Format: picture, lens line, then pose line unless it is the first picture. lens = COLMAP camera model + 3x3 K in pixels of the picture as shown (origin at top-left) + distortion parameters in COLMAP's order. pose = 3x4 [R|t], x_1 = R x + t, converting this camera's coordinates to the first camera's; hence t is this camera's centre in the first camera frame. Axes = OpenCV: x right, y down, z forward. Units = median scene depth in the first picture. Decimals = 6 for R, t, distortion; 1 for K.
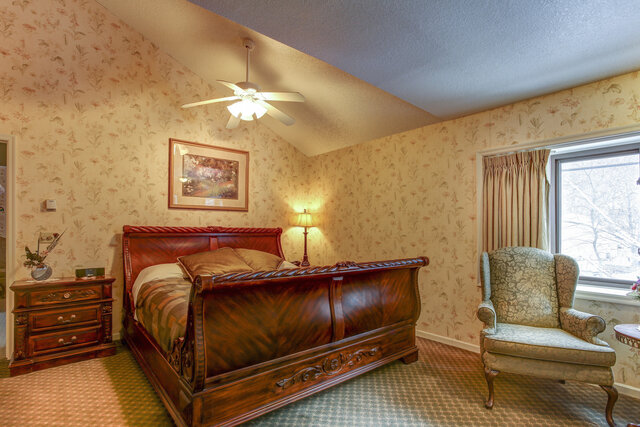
lens RADIAL K [[324.7, 0, 315.6], [0, 324.7, 223.9], [0, 0, 1]] dist [-0.016188, 0.001516]
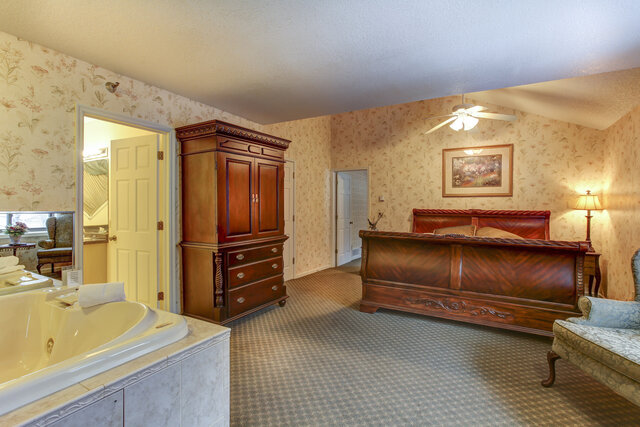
lens RADIAL K [[317.3, 0, 320.8], [0, 317.3, 211.1], [0, 0, 1]] dist [-0.000859, 0.000209]
pose [[0.351034, 0.009746, -0.936312, 0.636077], [0.009289, 0.999860, 0.013890, -0.008007], [0.936316, -0.013573, 0.350895, -0.026684]]
